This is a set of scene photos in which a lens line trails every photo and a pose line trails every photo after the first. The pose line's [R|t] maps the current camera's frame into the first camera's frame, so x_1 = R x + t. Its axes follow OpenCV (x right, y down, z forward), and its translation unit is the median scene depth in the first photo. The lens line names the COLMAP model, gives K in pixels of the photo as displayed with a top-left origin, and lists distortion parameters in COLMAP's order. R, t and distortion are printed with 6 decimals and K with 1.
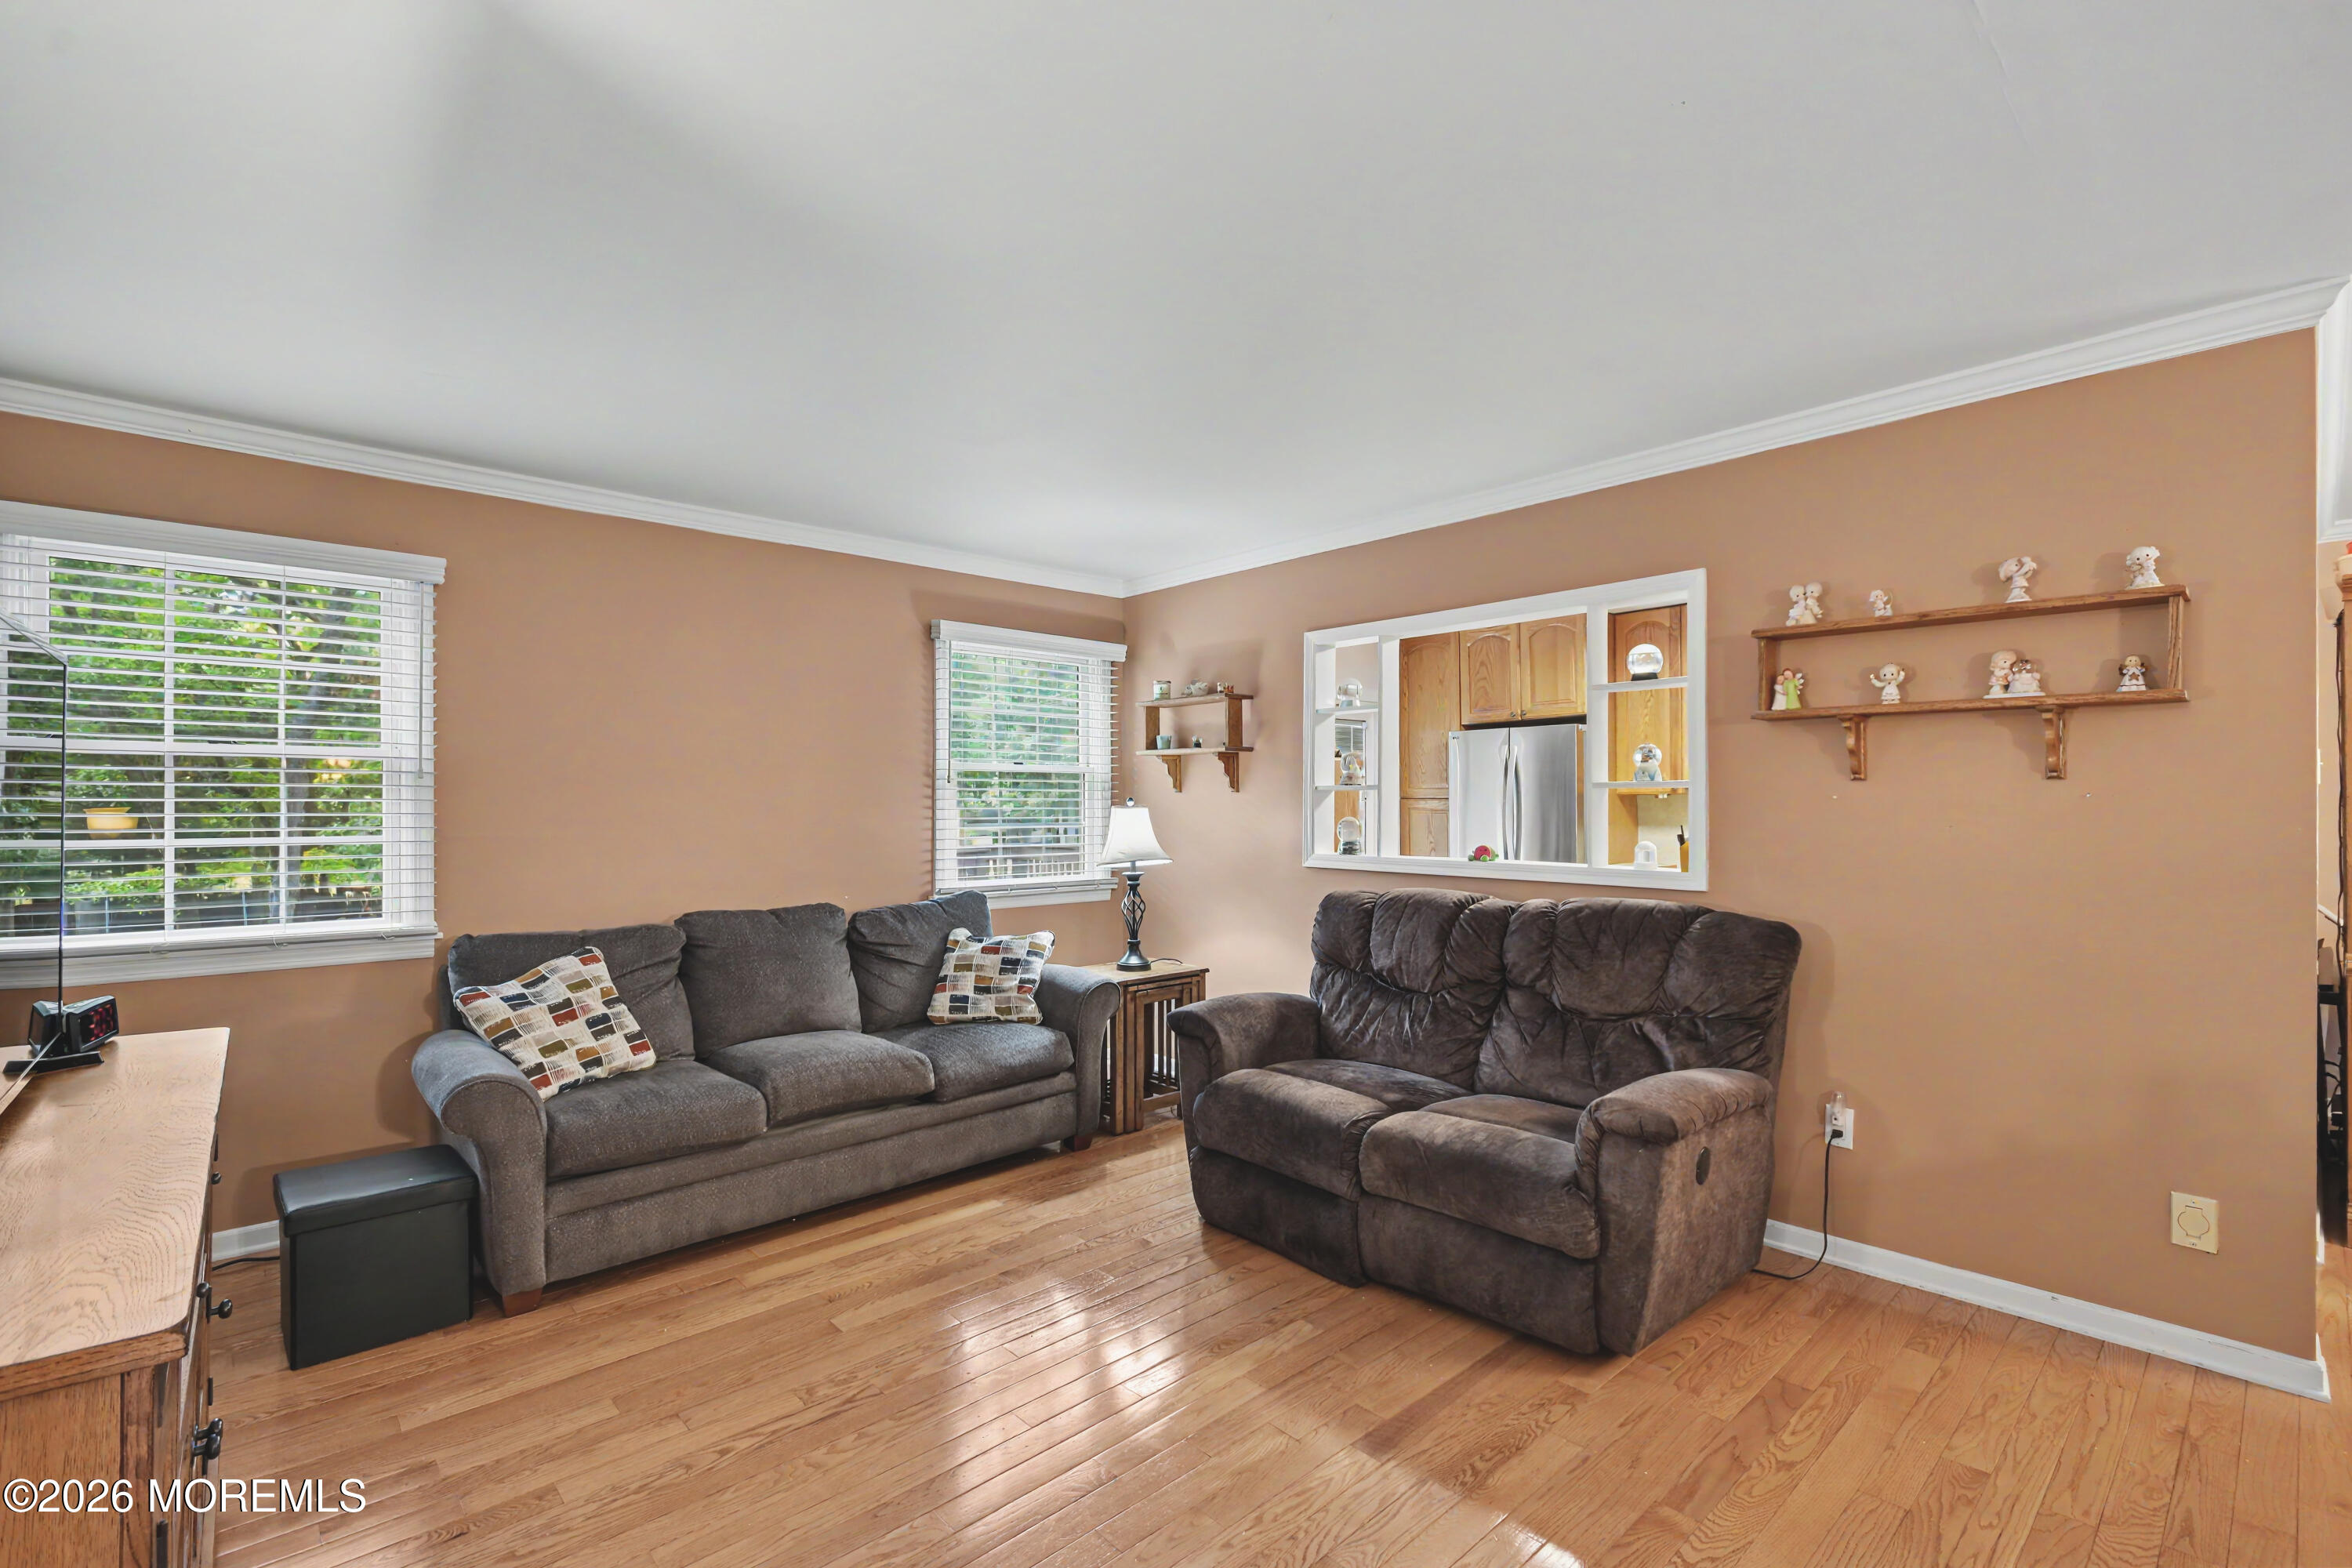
lens RADIAL K [[1078.6, 0, 1160.2], [0, 1078.6, 797.2], [0, 0, 1]] dist [-0.000611, -0.000311]
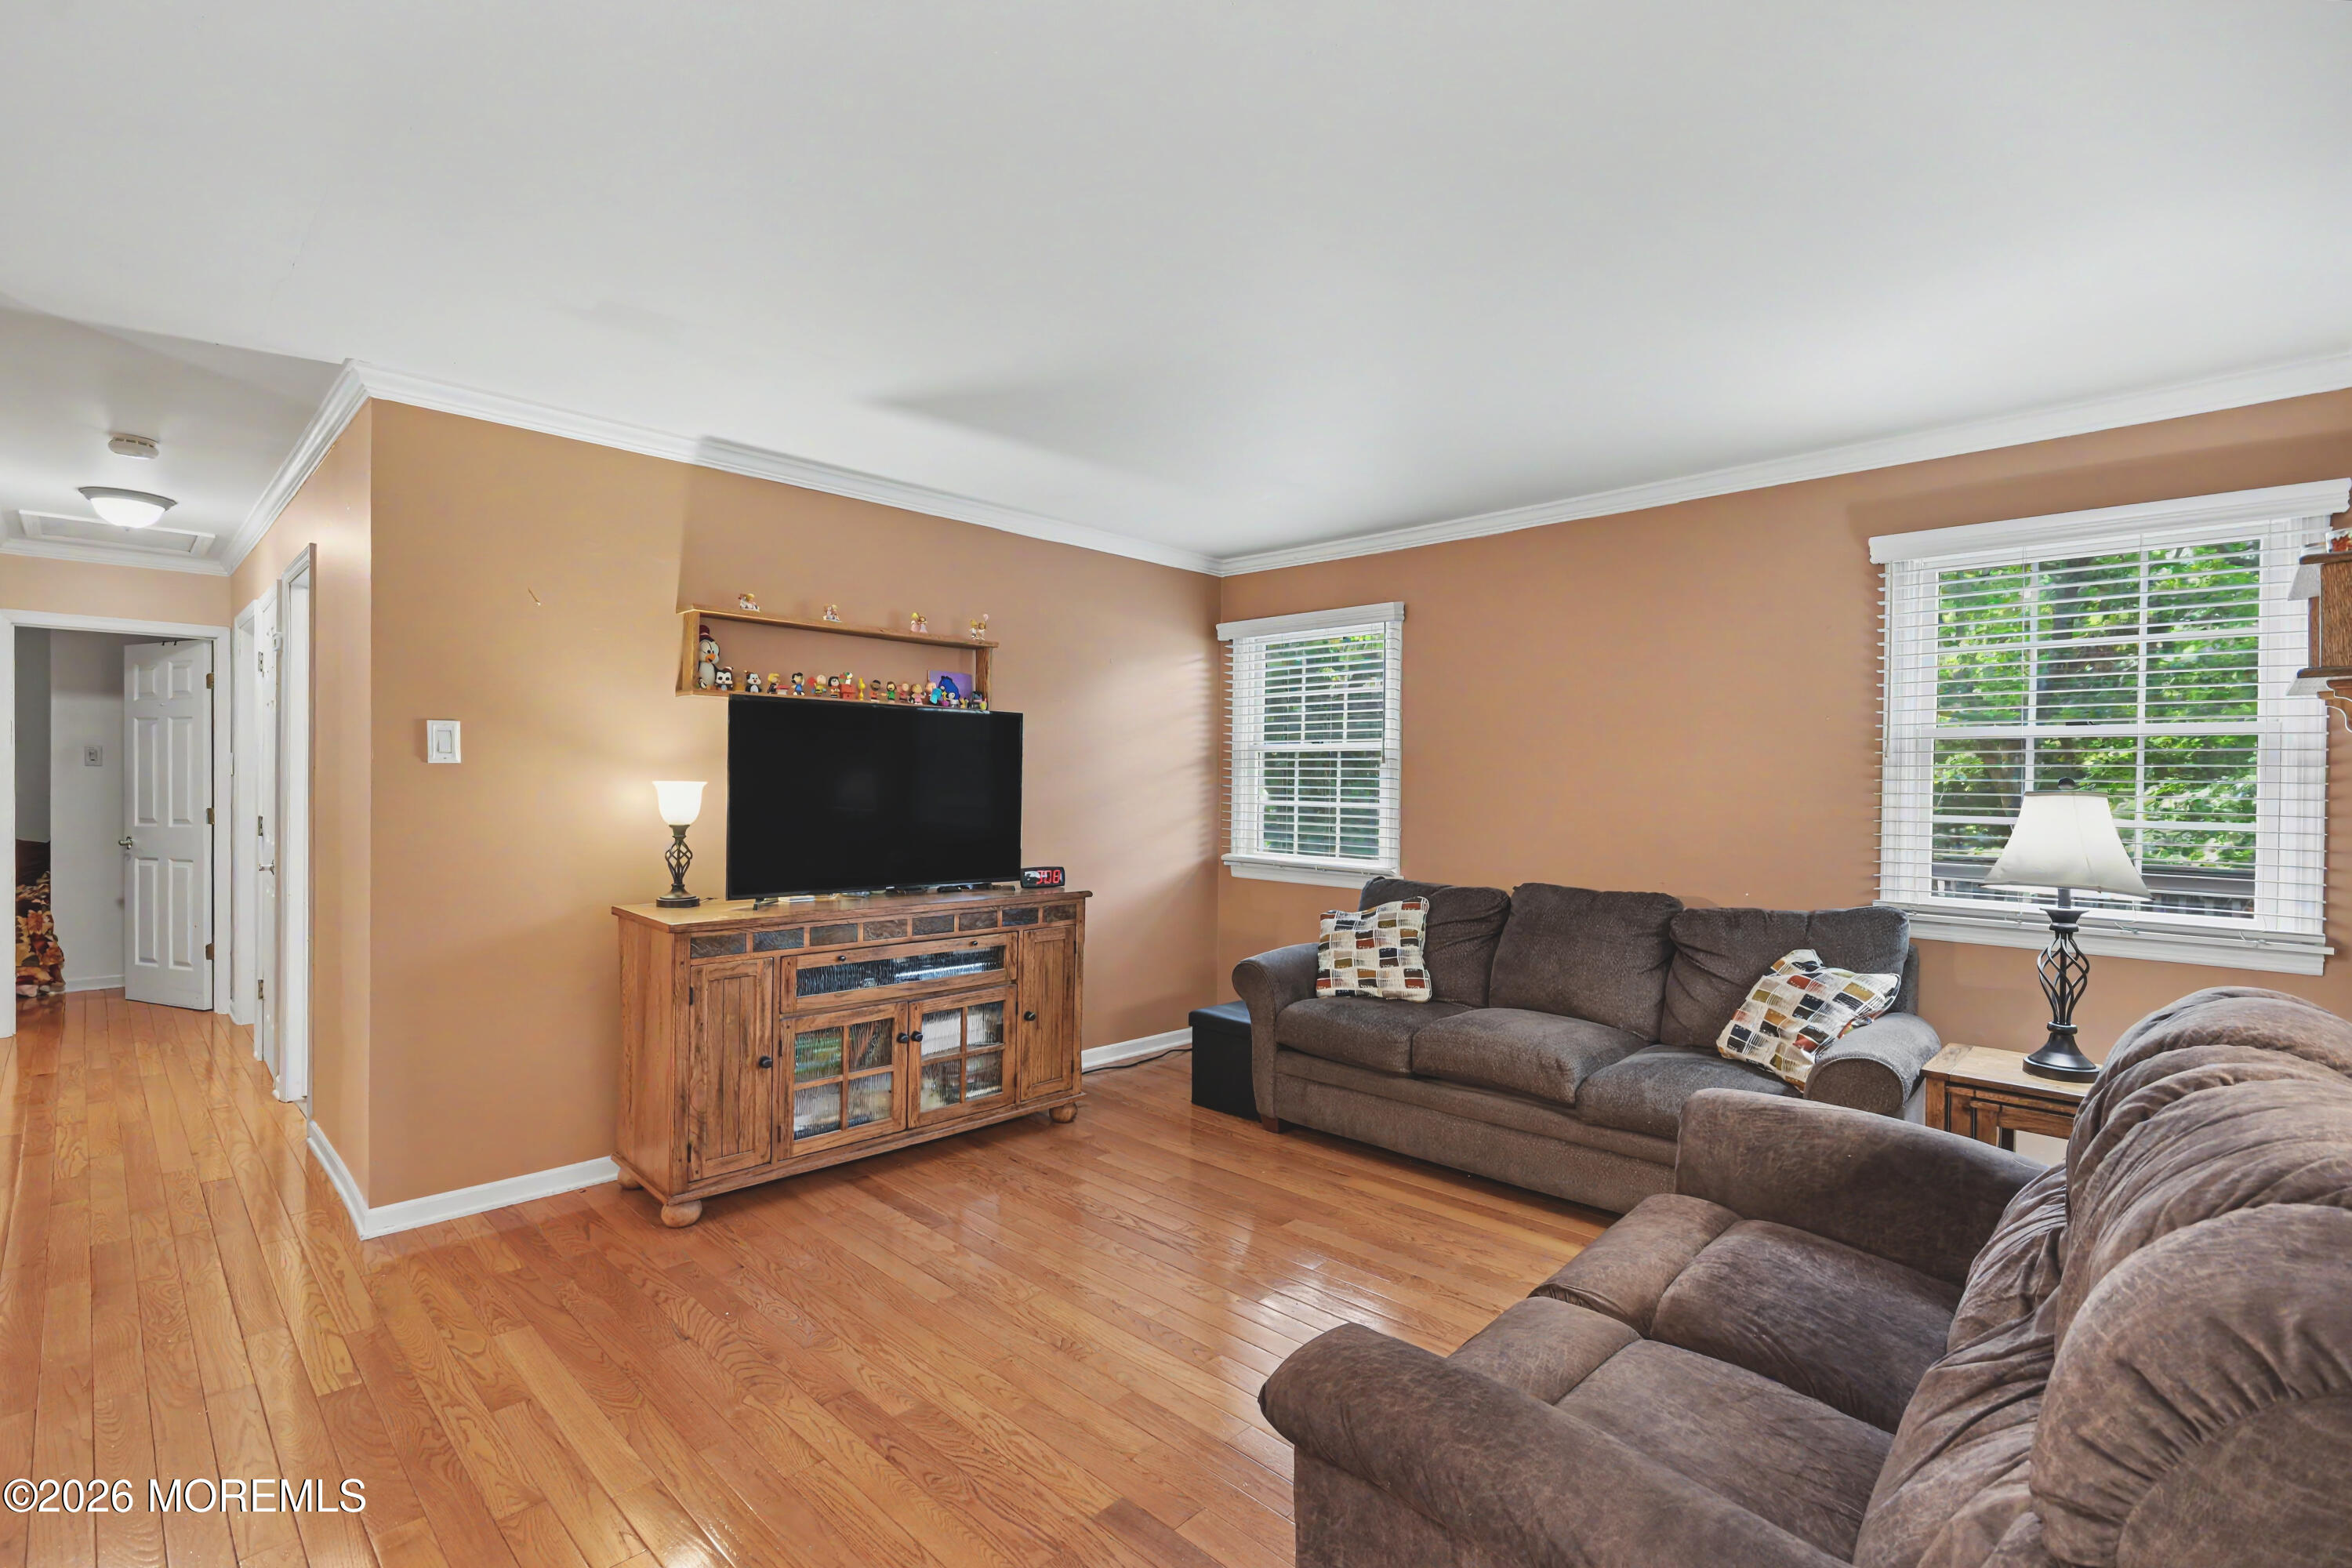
lens RADIAL K [[1078.6, 0, 1155.4], [0, 1078.6, 784.9], [0, 0, 1]] dist [-0.000611, -0.000311]
pose [[0.031374, 0.006673, -0.999485, 0.730011], [-0.001139, 0.999977, 0.006640, 0.002128], [0.999507, 0.000930, 0.031380, 0.683193]]
